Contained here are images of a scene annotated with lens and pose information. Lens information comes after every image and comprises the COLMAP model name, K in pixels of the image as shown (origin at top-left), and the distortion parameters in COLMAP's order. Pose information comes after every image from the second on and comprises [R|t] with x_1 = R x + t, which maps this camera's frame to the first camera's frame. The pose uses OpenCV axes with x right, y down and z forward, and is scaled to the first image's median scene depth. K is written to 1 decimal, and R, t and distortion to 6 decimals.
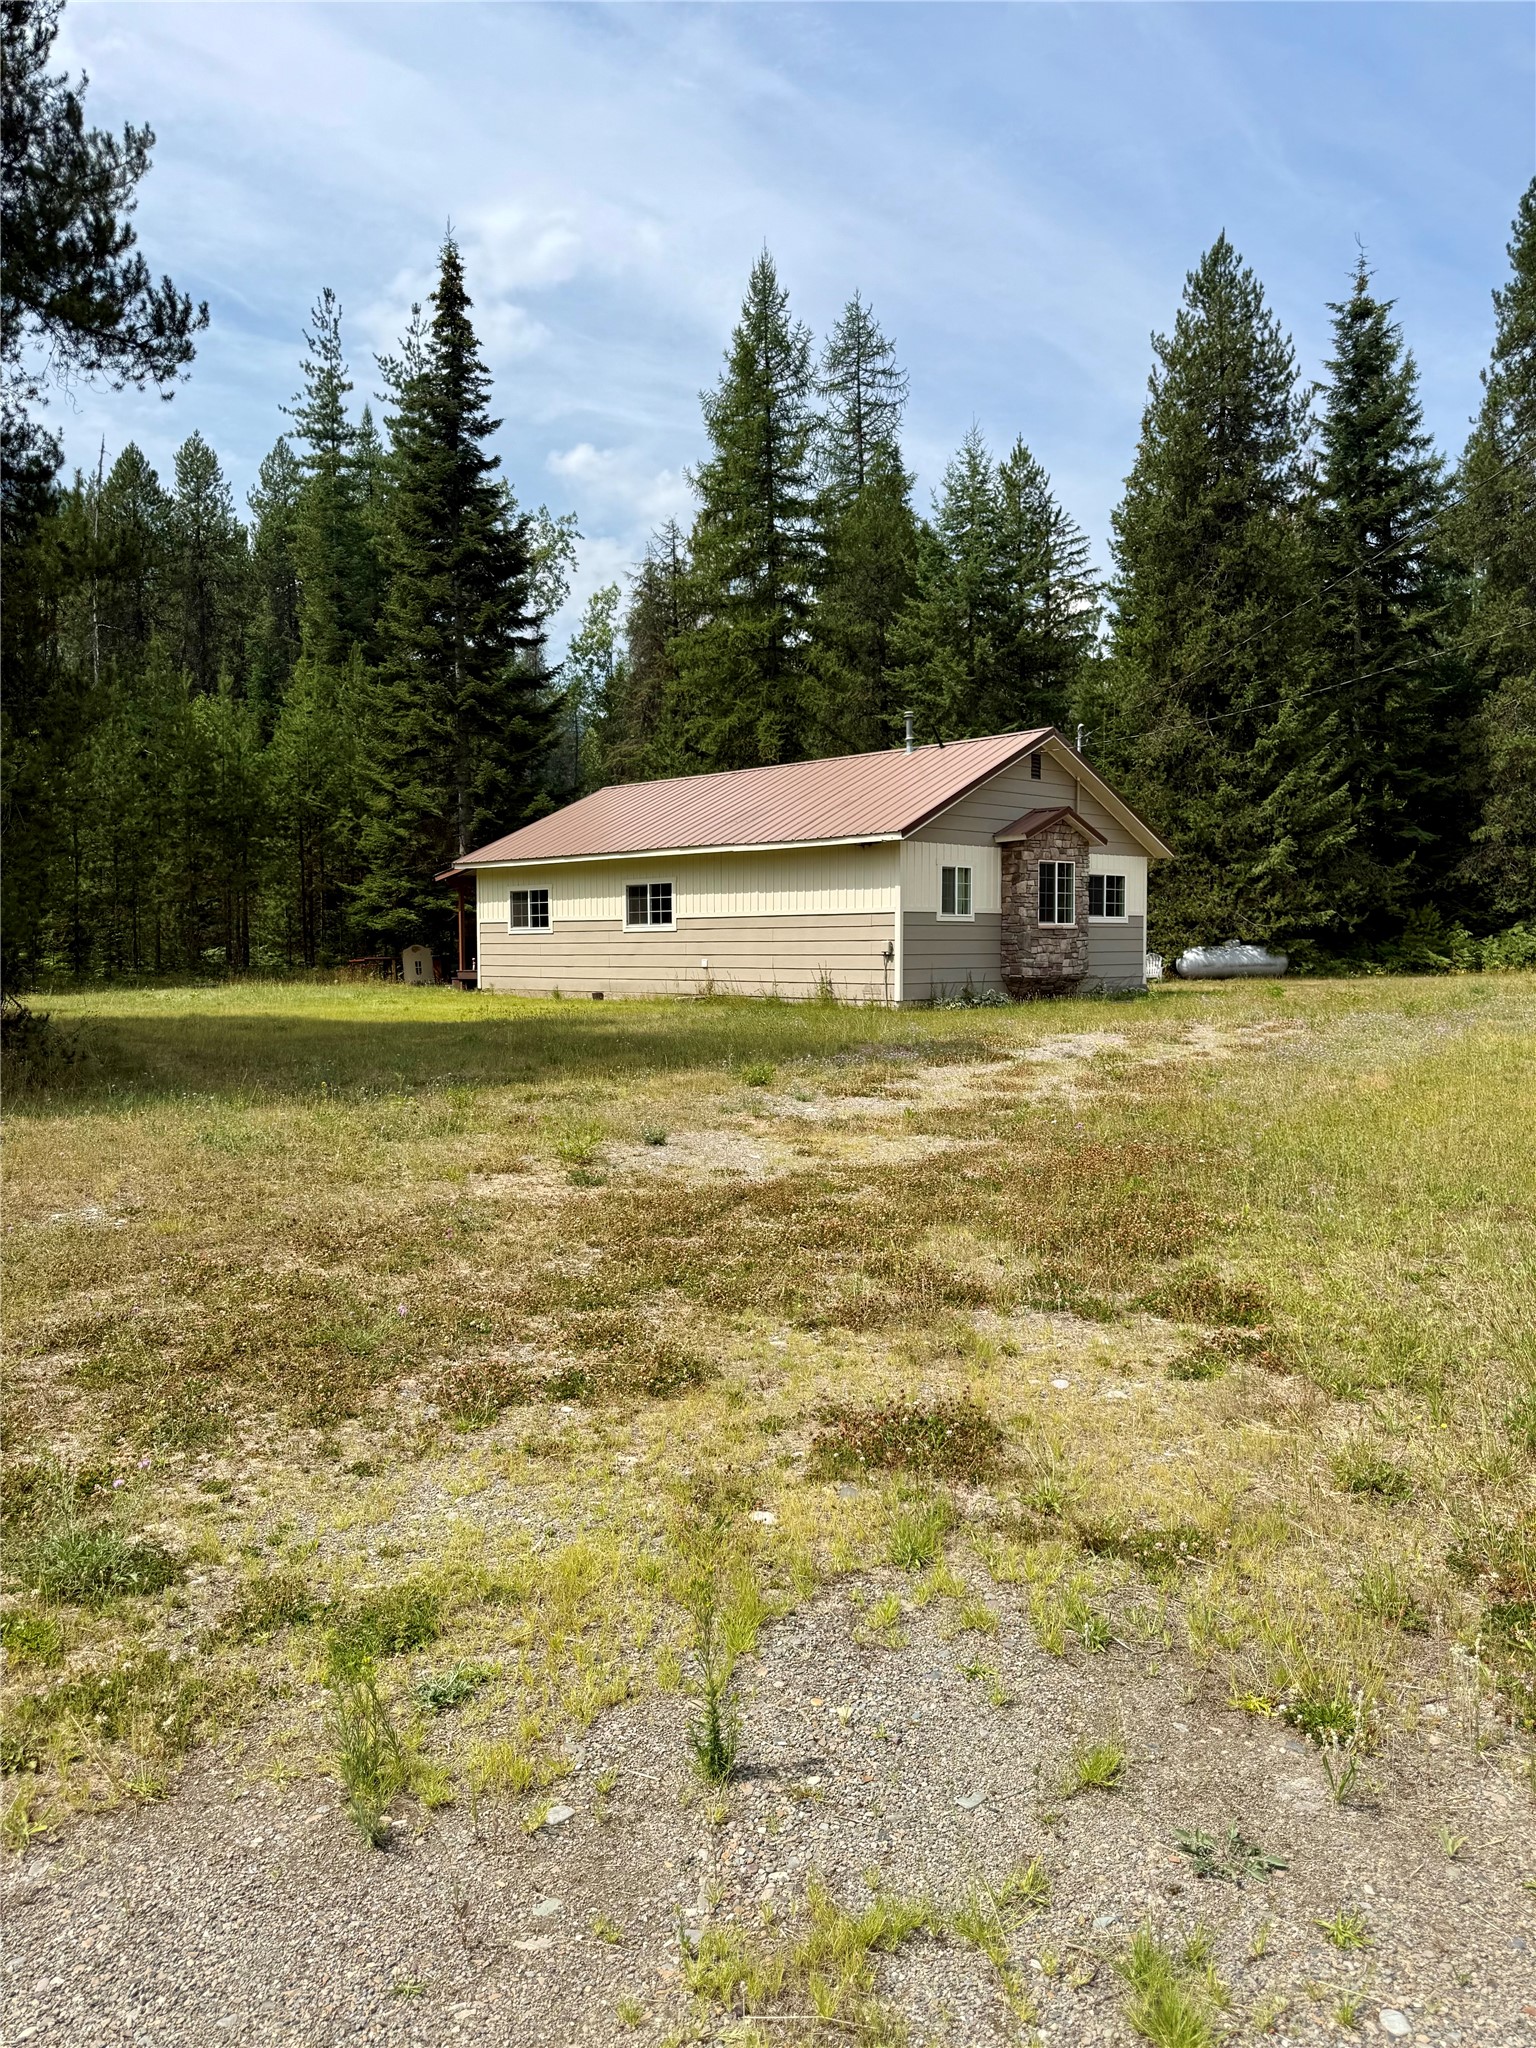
lens RADIAL K [[1423.7, 0, 764.8], [0, 1423.7, 1042.0], [0, 0, 1]] dist [0.068000, -0.113783]
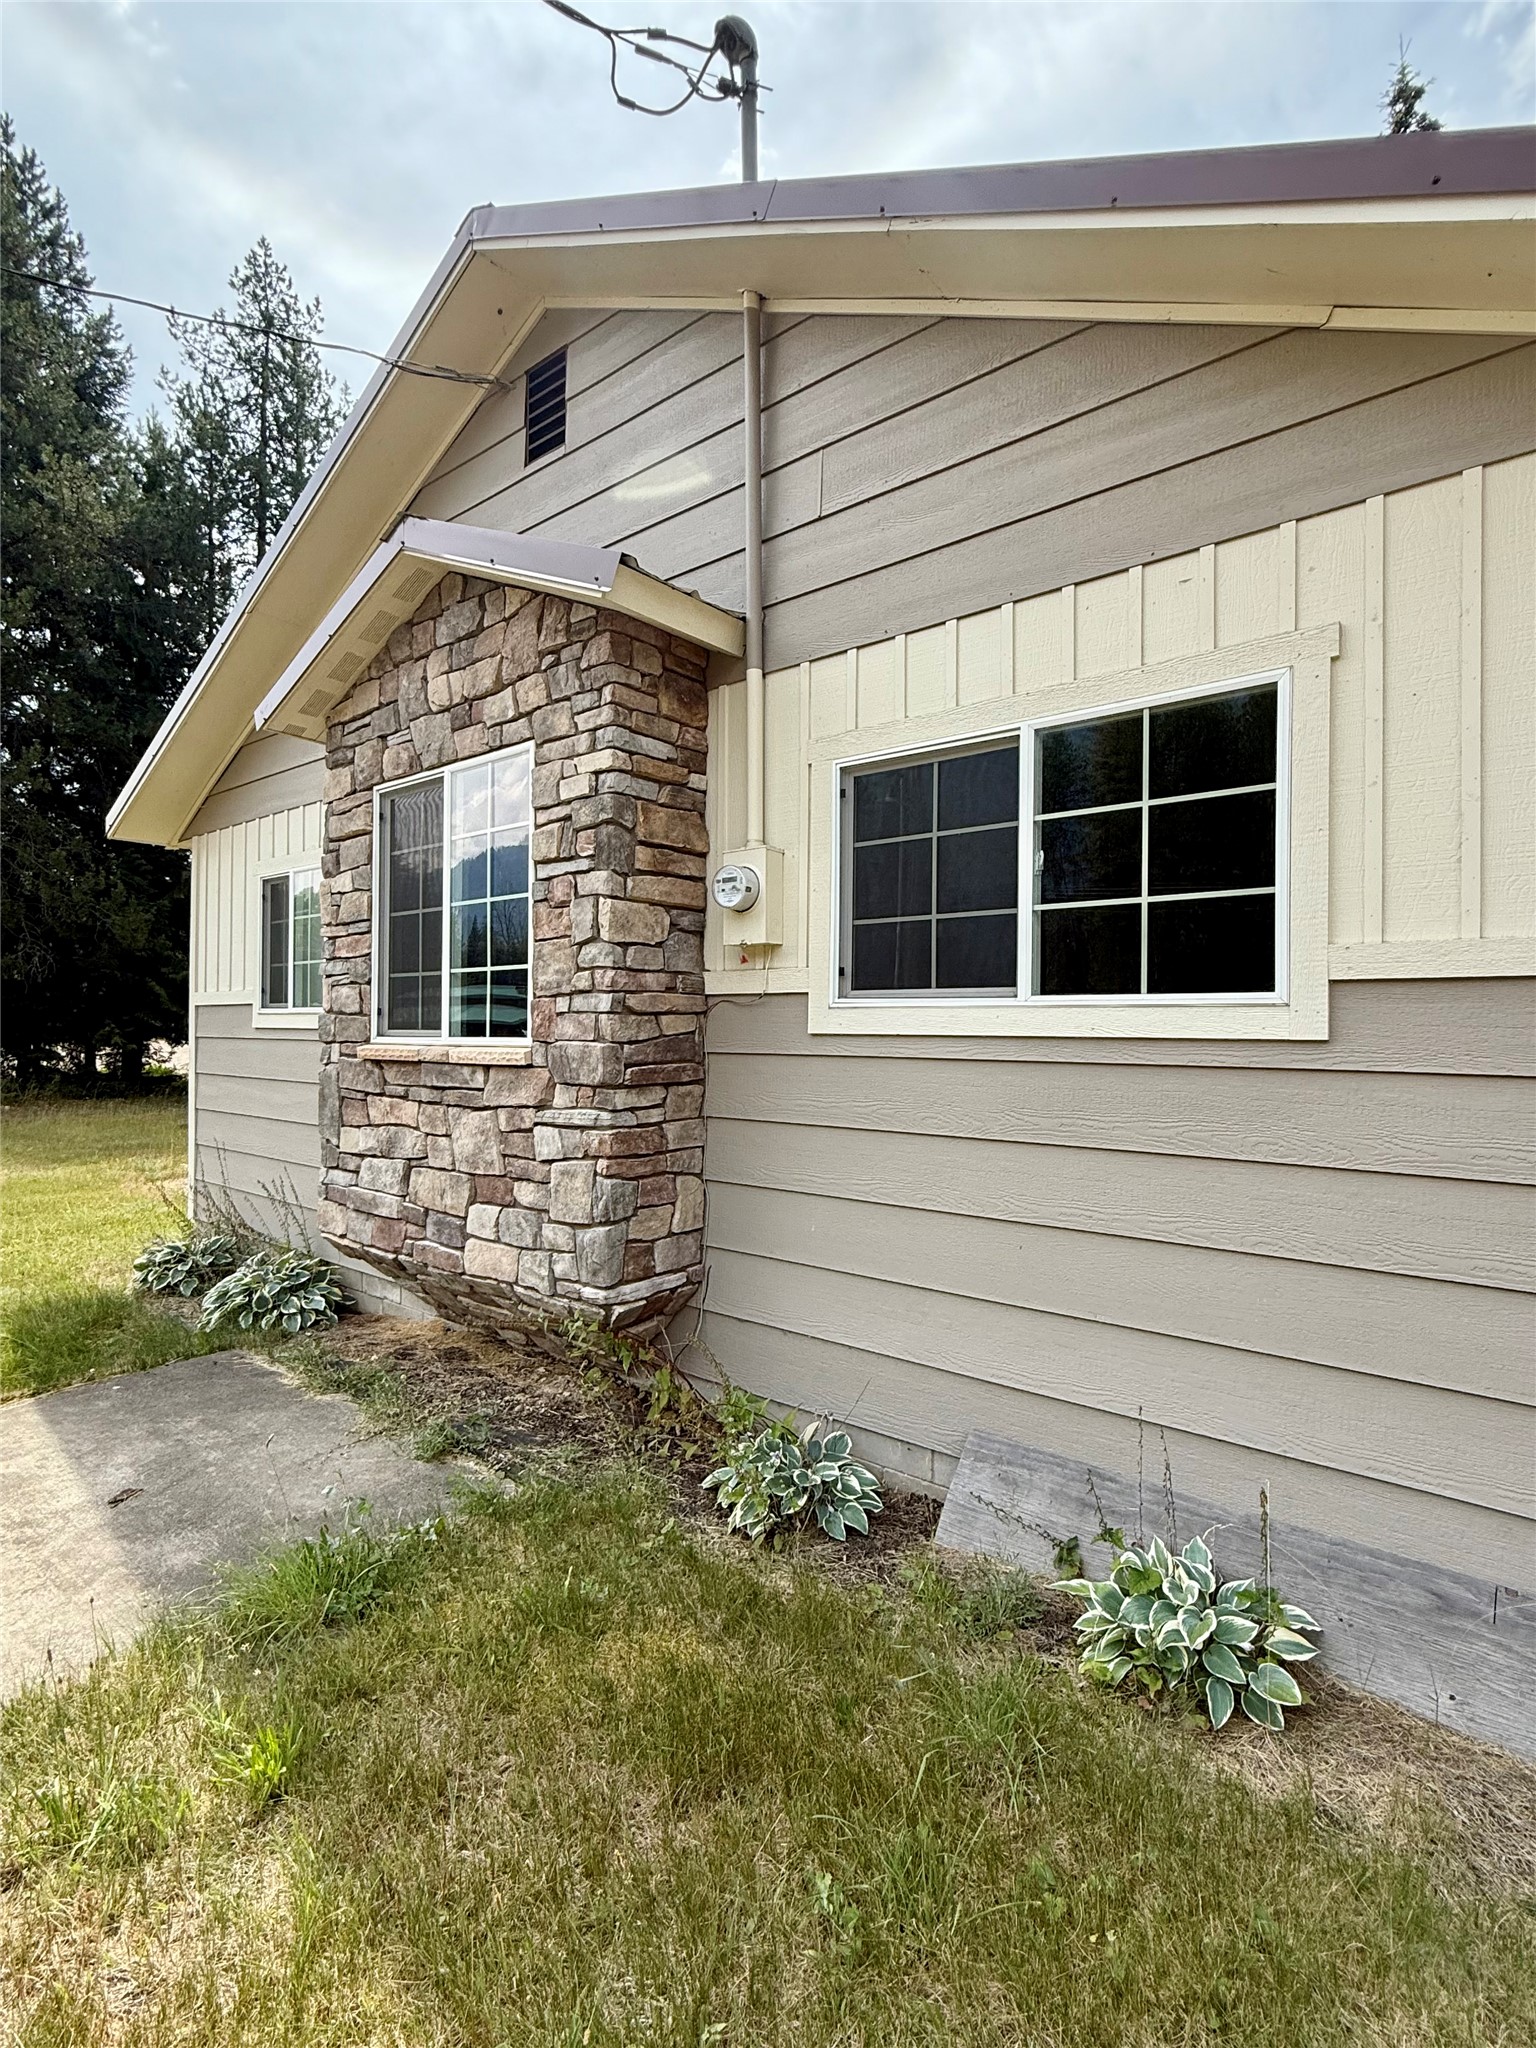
lens RADIAL K [[999.9, 0, 745.5], [0, 999.9, 1017.0], [0, 0, 1]] dist [0.007638, 0.001574]
pose [[0.119812, -0.002968, -0.992792, 0.257627], [-0.072876, 0.997272, -0.011776, -0.061457], [0.990118, 0.073761, 0.119269, 0.717472]]
